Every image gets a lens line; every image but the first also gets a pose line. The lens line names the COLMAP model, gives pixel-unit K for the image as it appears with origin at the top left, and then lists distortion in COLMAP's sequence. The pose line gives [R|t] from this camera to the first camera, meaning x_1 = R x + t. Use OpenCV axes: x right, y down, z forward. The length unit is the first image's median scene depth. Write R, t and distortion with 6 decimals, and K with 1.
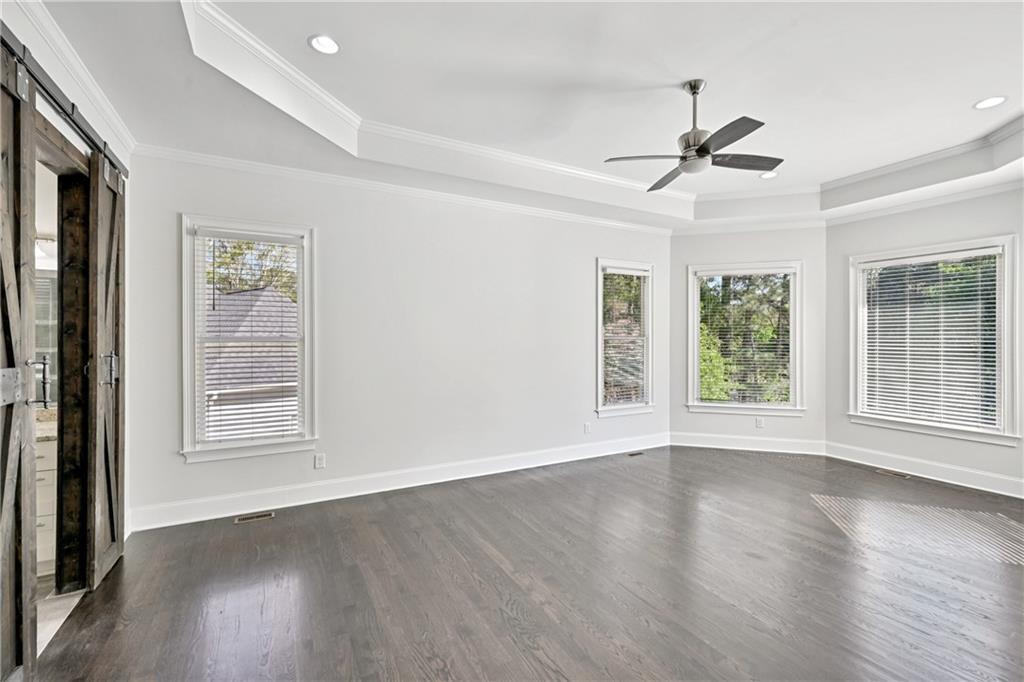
lens RADIAL K [[450.9, 0, 516.2], [0, 450.9, 338.3], [0, 0, 1]] dist [0.002505, 0.000322]
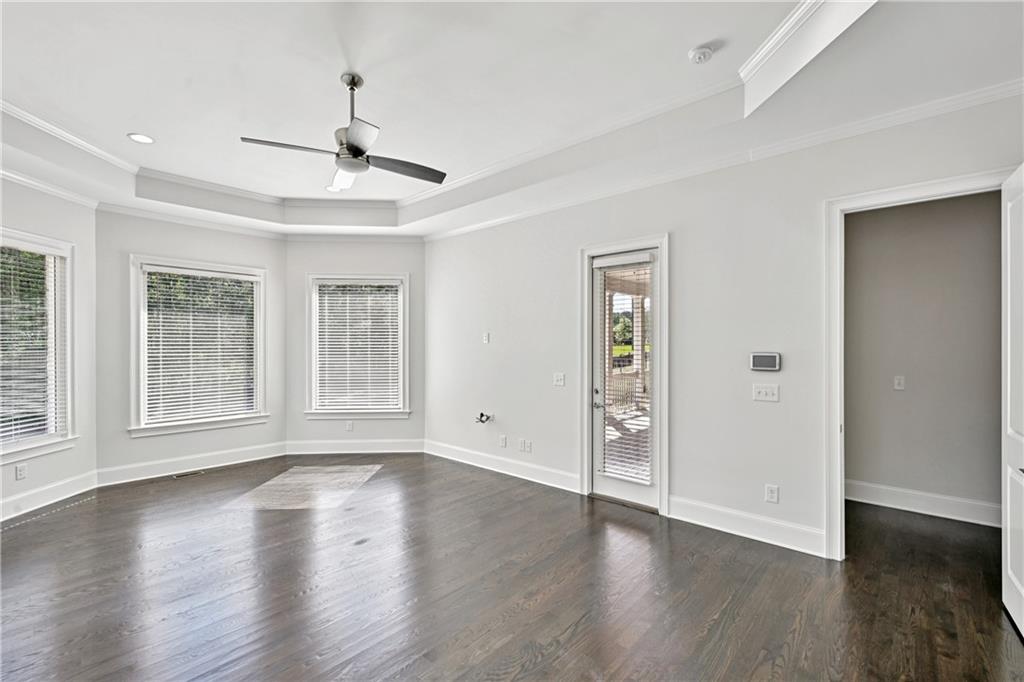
lens RADIAL K [[450.9, 0, 516.1], [0, 450.9, 343.1], [0, 0, 1]] dist [0.002505, 0.000322]
pose [[-0.339657, 0.000638, 0.940549, -0.398599], [0.003031, 0.999995, 0.000416, -0.001716], [-0.940544, 0.002992, -0.339658, 0.635947]]
